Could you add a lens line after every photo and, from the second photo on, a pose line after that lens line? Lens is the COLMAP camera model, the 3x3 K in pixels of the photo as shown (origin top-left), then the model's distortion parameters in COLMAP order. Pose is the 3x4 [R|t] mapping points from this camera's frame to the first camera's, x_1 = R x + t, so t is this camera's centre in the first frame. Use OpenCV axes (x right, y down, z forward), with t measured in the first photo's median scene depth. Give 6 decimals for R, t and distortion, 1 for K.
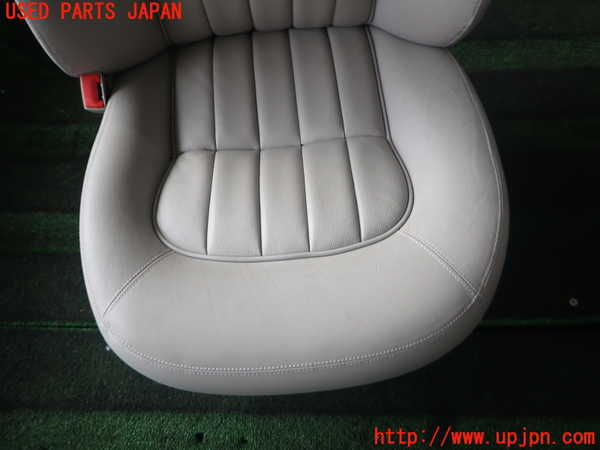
lens RADIAL K [[449.7, 0, 300.0], [0, 449.7, 225.0], [0, 0, 1]] dist [0.008006, 0.004249]
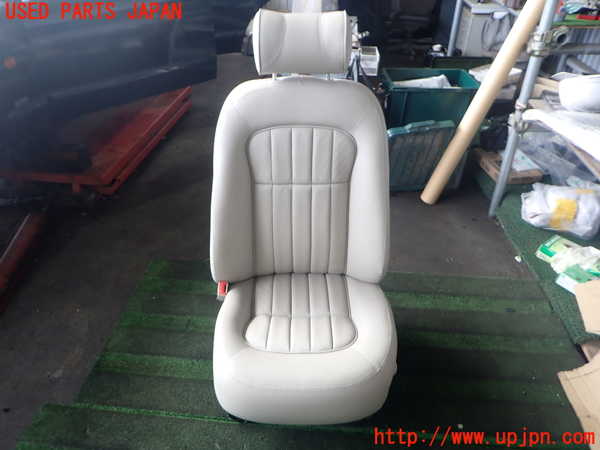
lens RADIAL K [[449.7, 0, 300.0], [0, 449.7, 225.0], [0, 0, 1]] dist [0.008006, 0.004249]
pose [[0.996553, 0.066259, -0.049927, 0.030301], [-0.082921, 0.814682, -0.573949, 0.678524], [0.002645, 0.576111, 0.817367, -0.994743]]
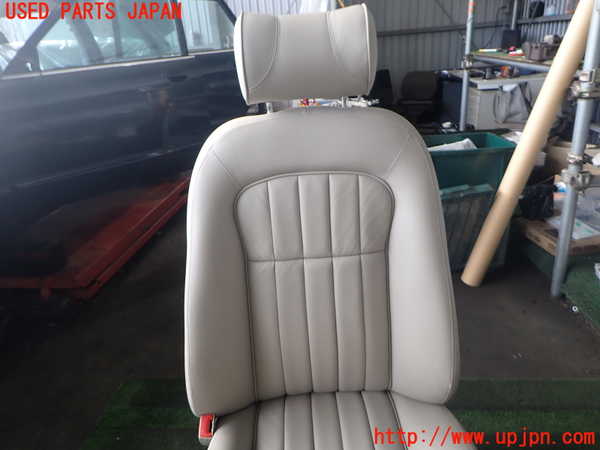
lens RADIAL K [[449.7, 0, 300.0], [0, 449.7, 225.0], [0, 0, 1]] dist [0.008006, 0.004249]
pose [[0.996423, -0.011446, -0.083723, -0.011968], [-0.054045, 0.675322, -0.735541, 0.314456], [0.064959, 0.737435, 0.672288, -0.449307]]
